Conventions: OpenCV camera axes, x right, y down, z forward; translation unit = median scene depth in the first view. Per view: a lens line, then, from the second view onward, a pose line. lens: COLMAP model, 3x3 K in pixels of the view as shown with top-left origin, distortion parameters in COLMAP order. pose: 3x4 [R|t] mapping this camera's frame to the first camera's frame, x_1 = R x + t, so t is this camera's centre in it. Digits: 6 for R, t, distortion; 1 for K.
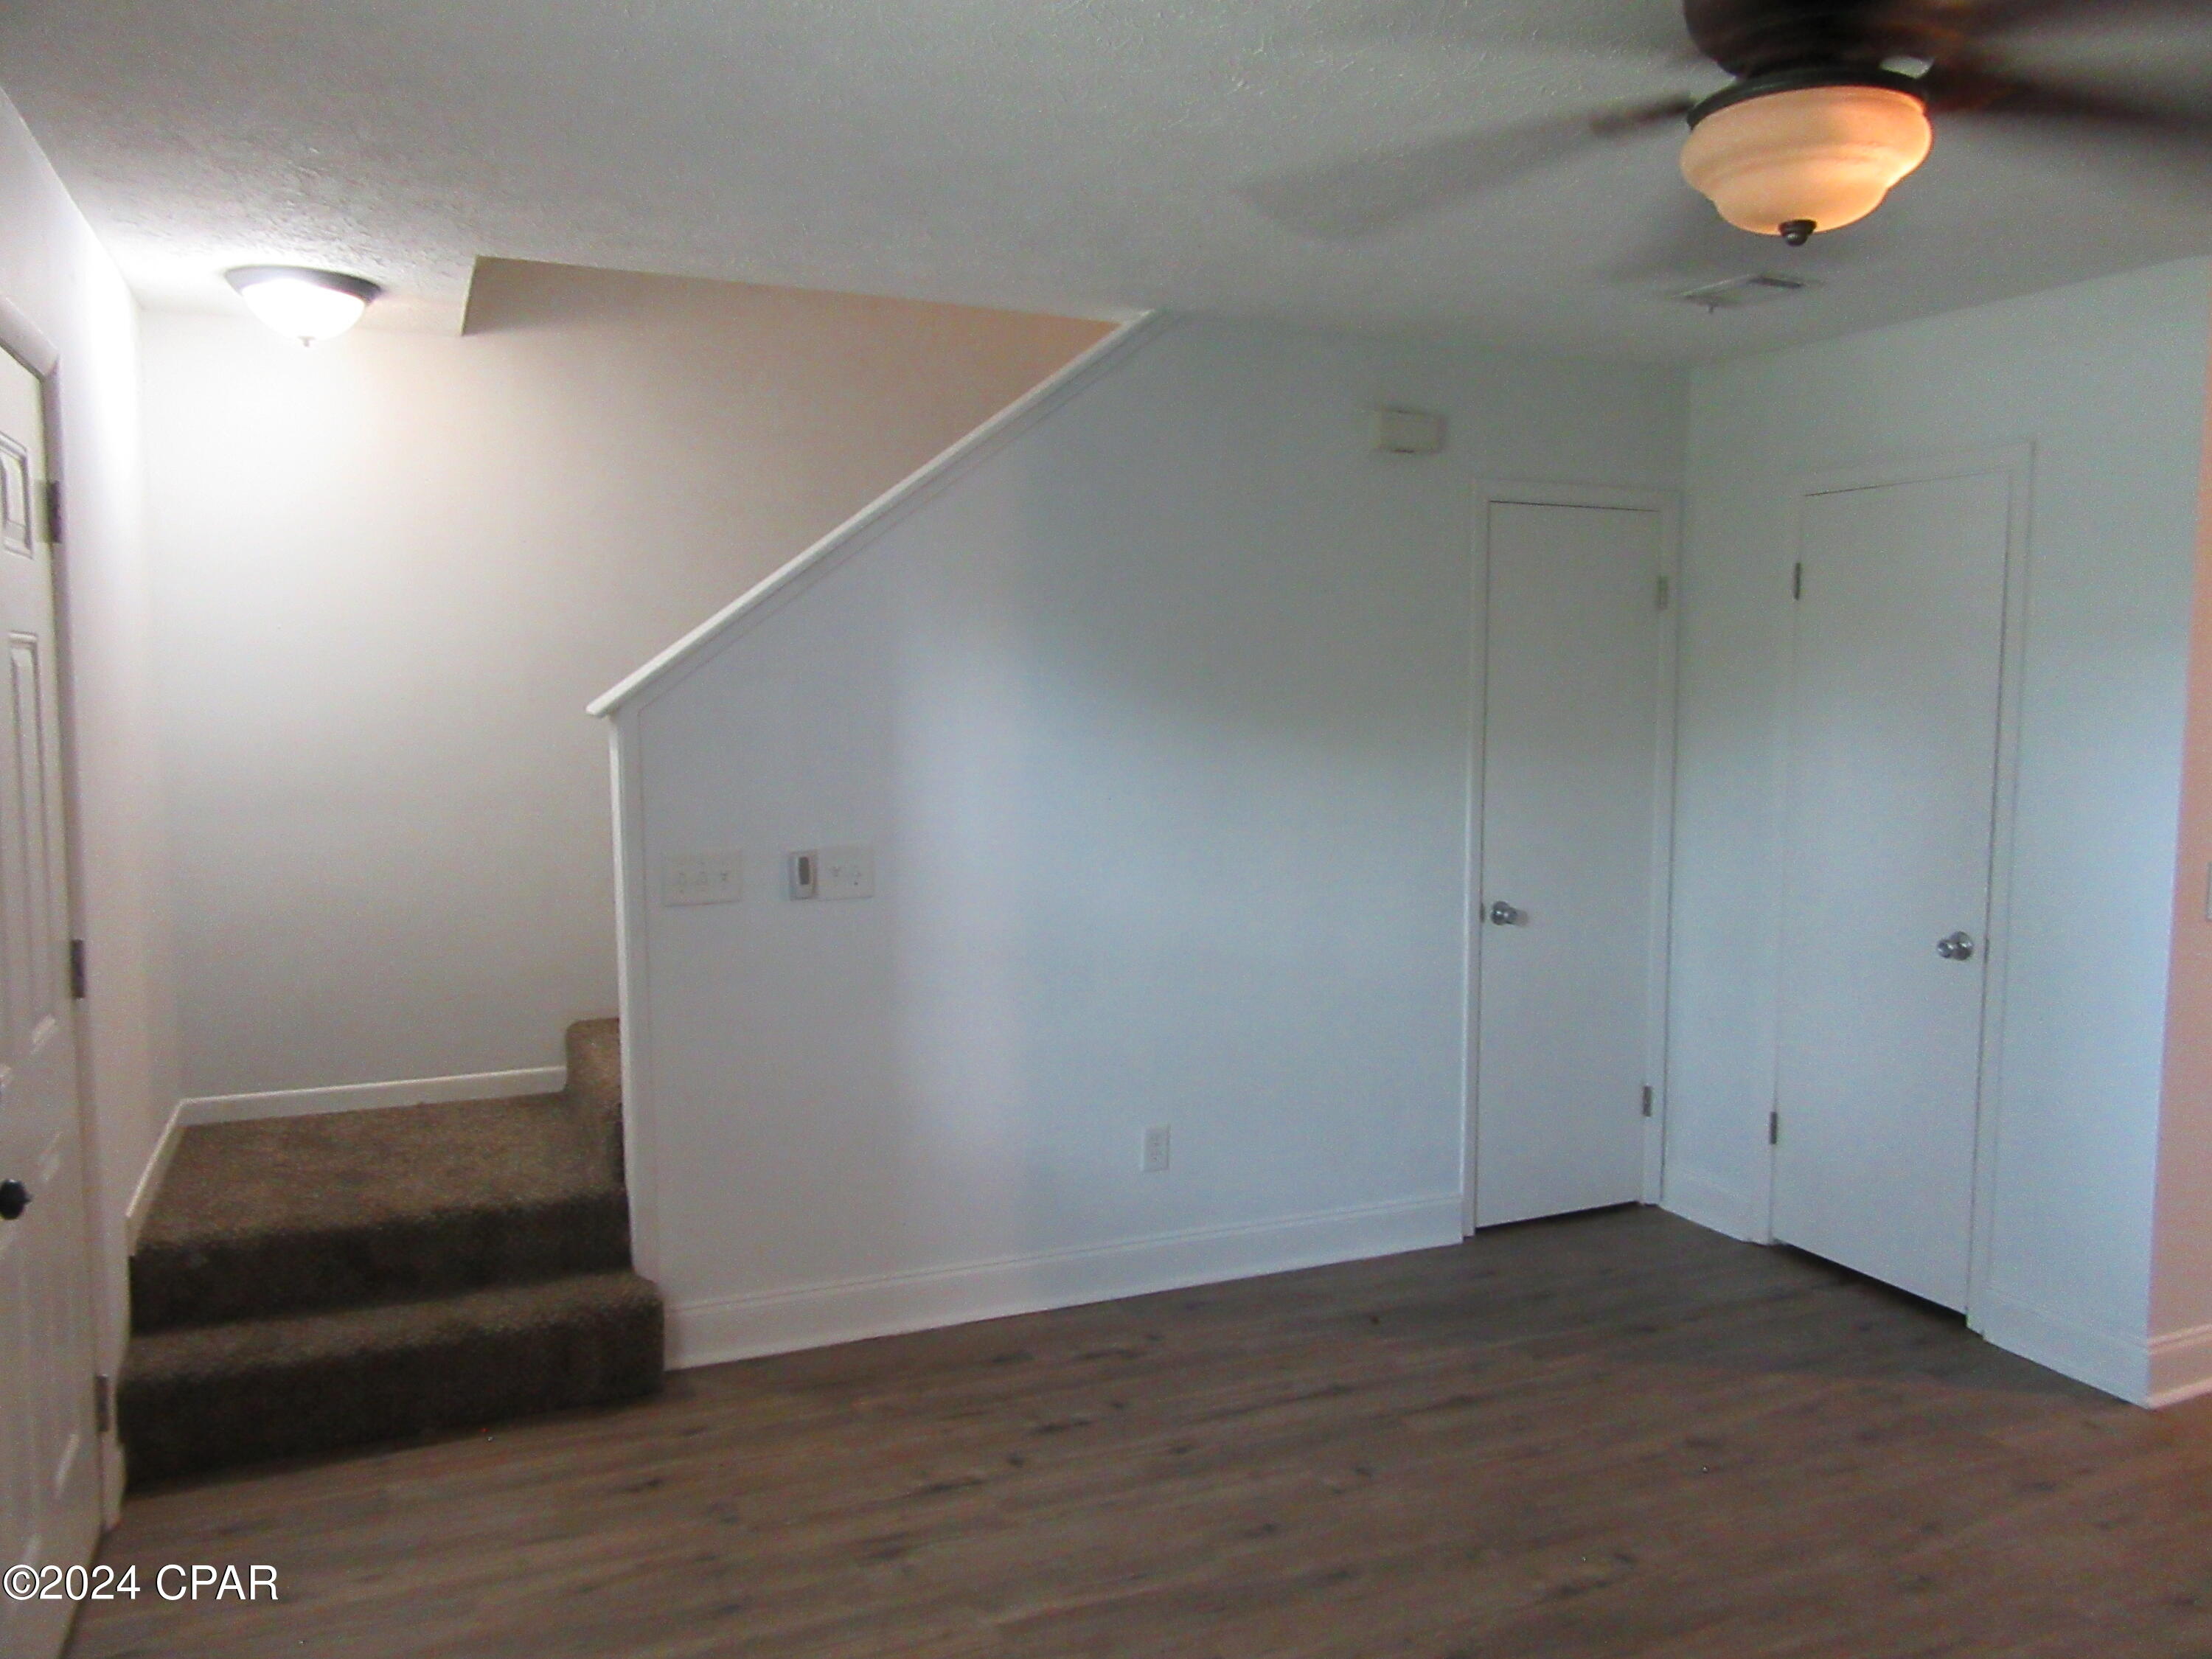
lens RADIAL K [[1642.8, 0, 1104.5], [0, 1642.8, 836.1], [0, 0, 1]] dist [-0.012680, 0.017574]
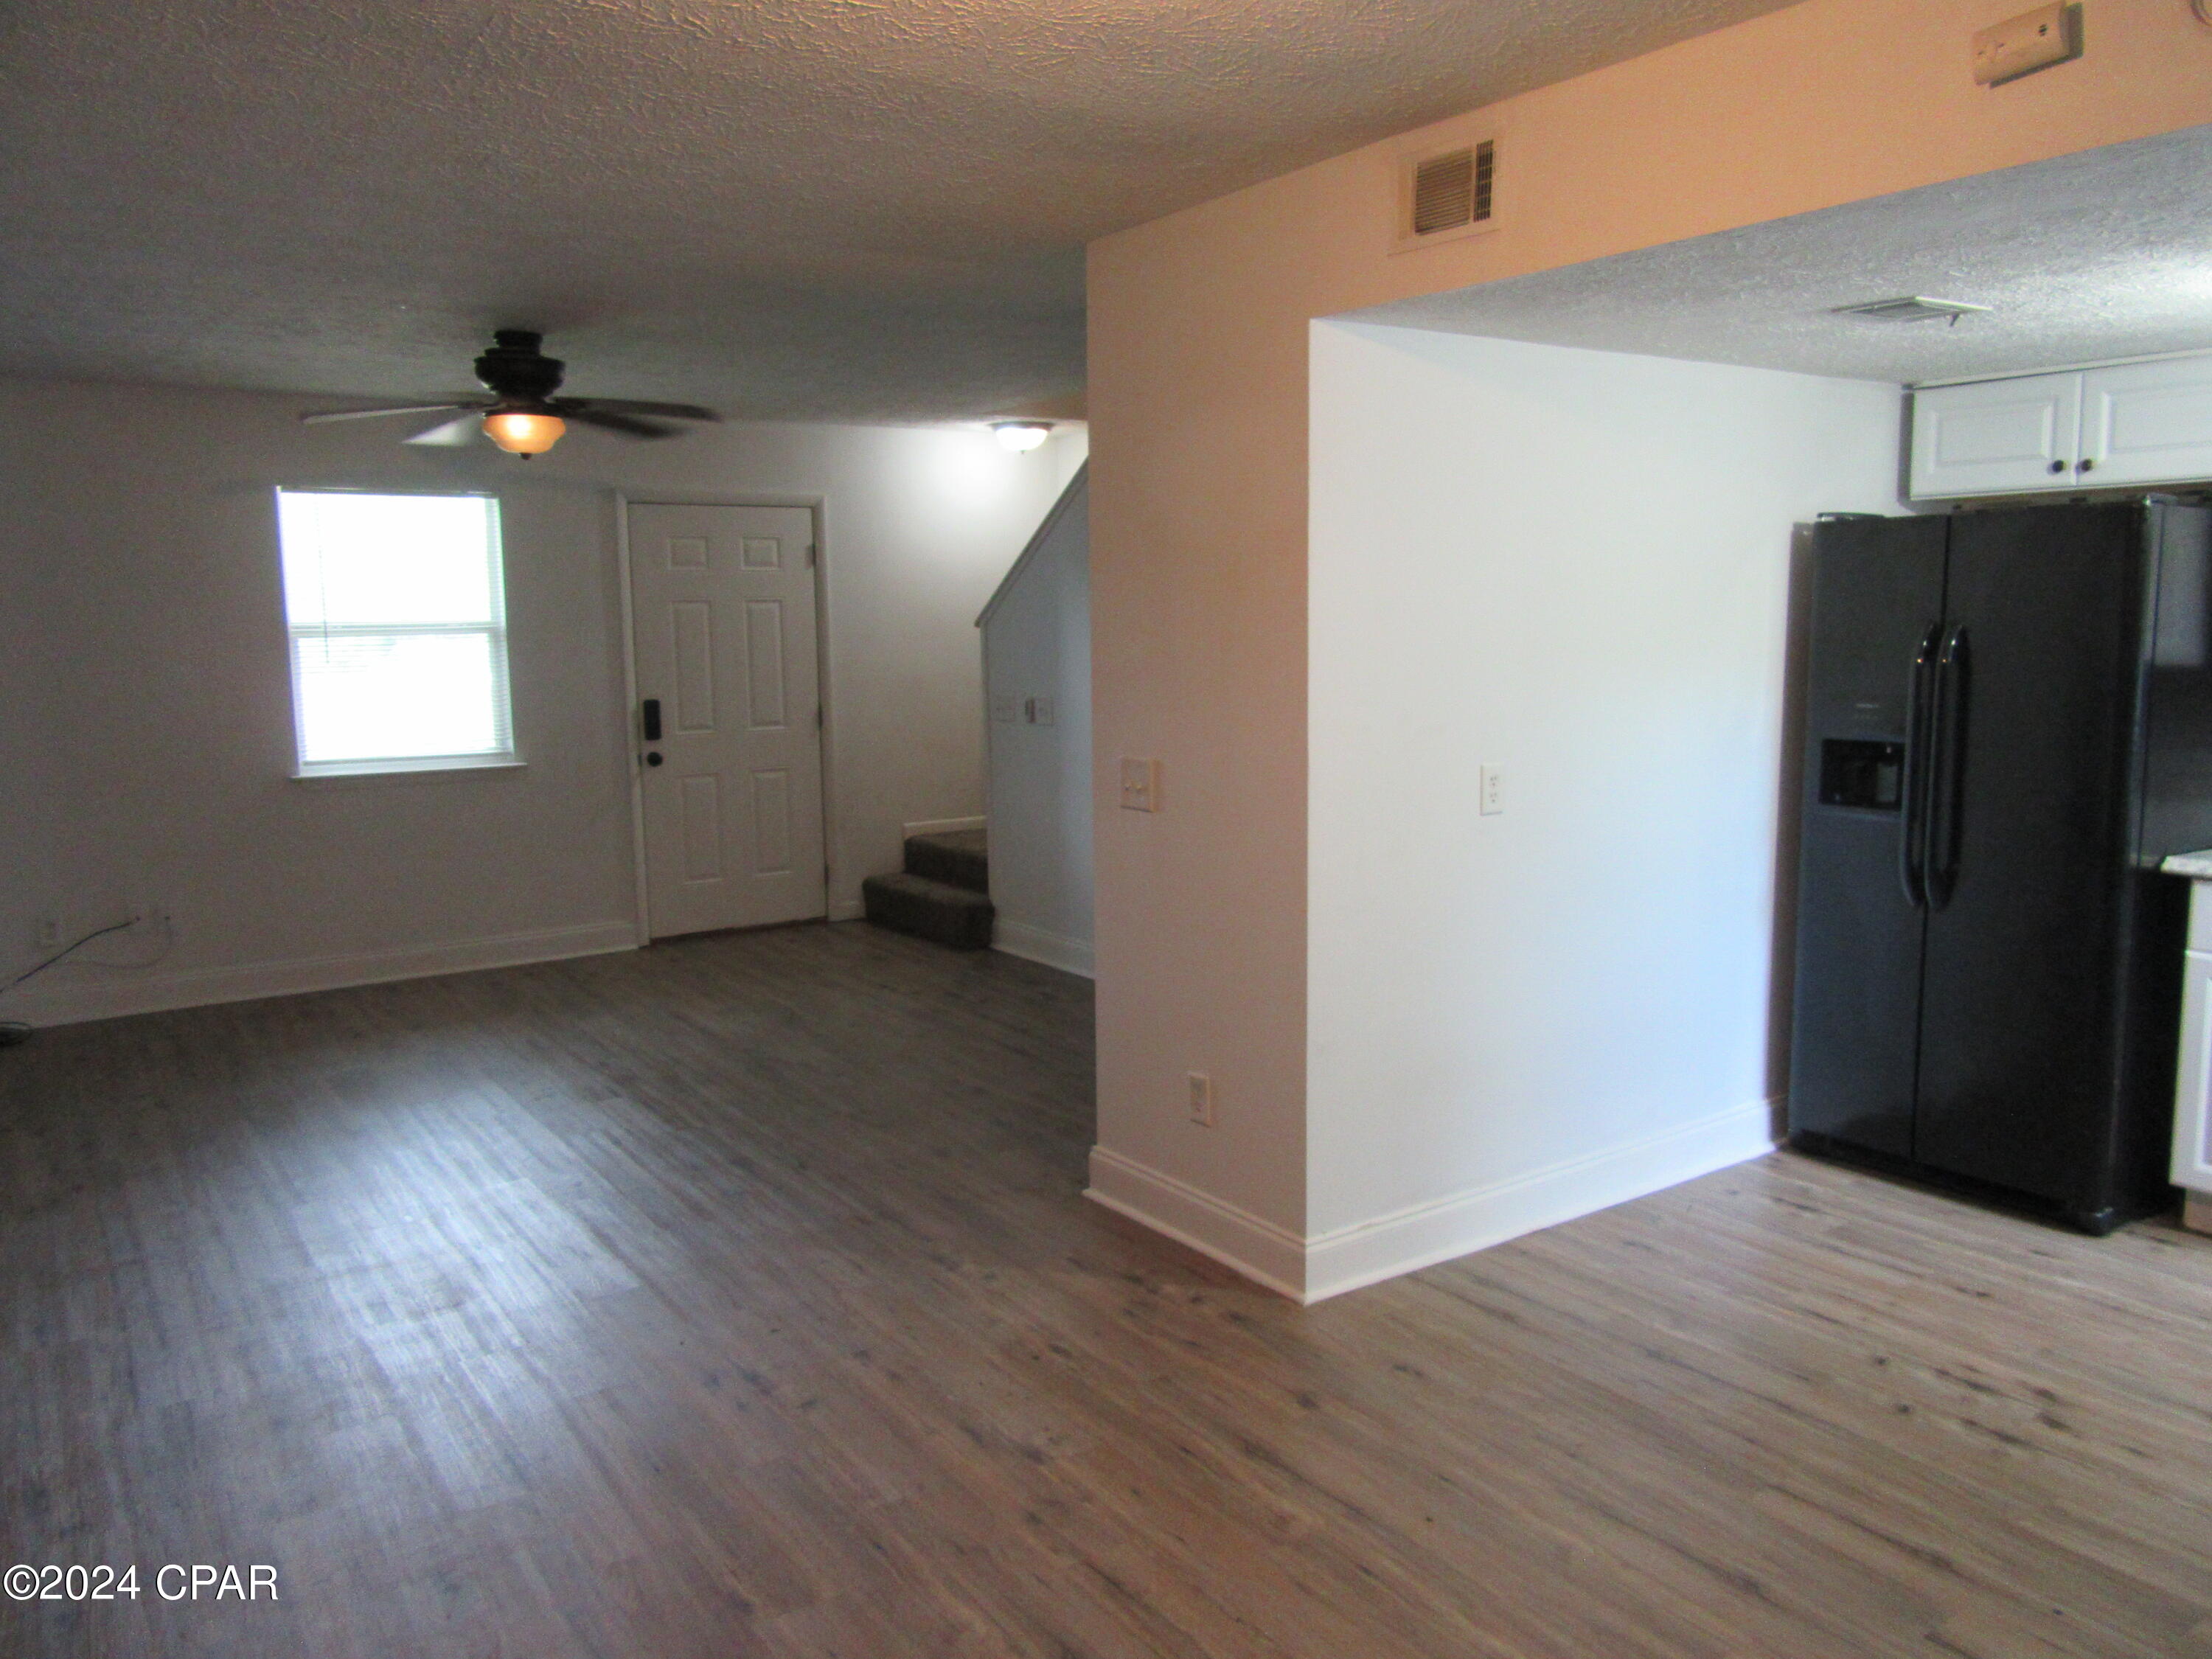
lens RADIAL K [[1642.8, 0, 1105.7], [0, 1642.8, 829.8], [0, 0, 1]] dist [-0.012680, 0.017574]
pose [[0.178591, 0.121639, -0.976376, 1.672469], [-0.076441, 0.991045, 0.109484, -0.055074], [0.980950, 0.055082, 0.186290, 0.711382]]
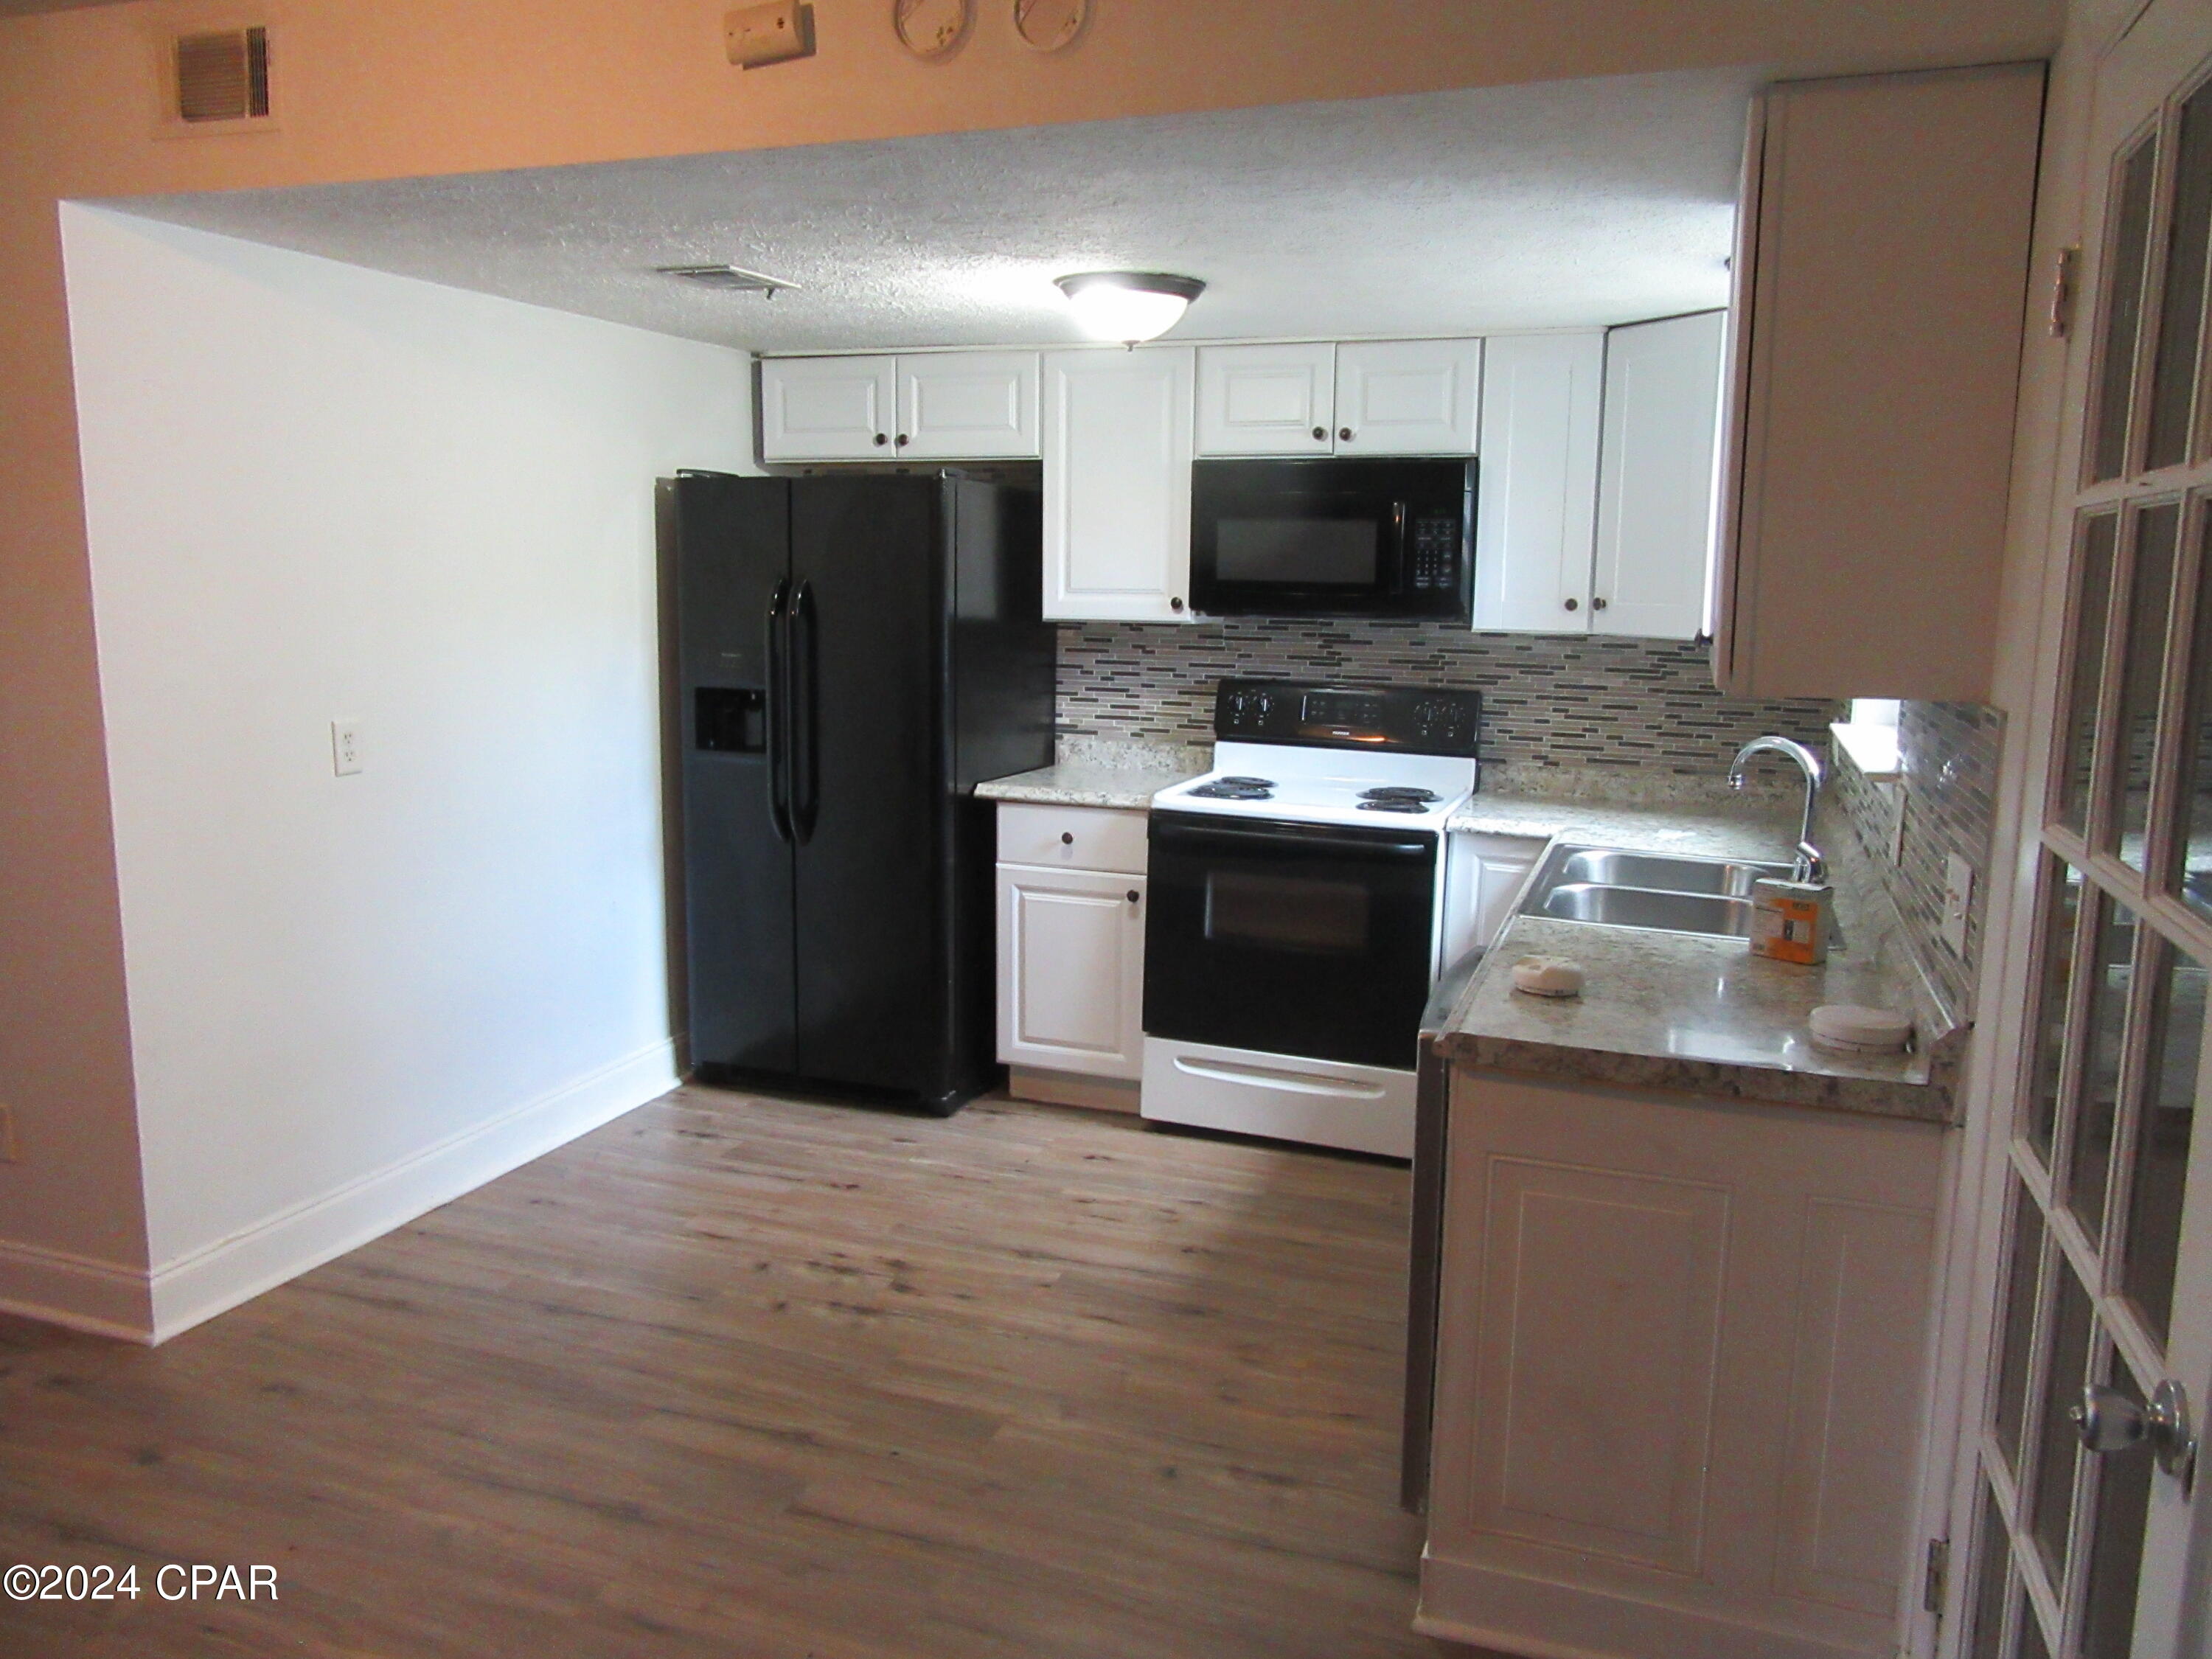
lens RADIAL K [[1642.8, 0, 1105.0], [0, 1642.8, 834.4], [0, 0, 1]] dist [-0.012680, 0.017574]
pose [[0.713654, 0.116939, -0.690669, 1.686570], [-0.074127, 0.993039, 0.091540, -0.056281], [0.696566, -0.014131, 0.717354, 0.759166]]
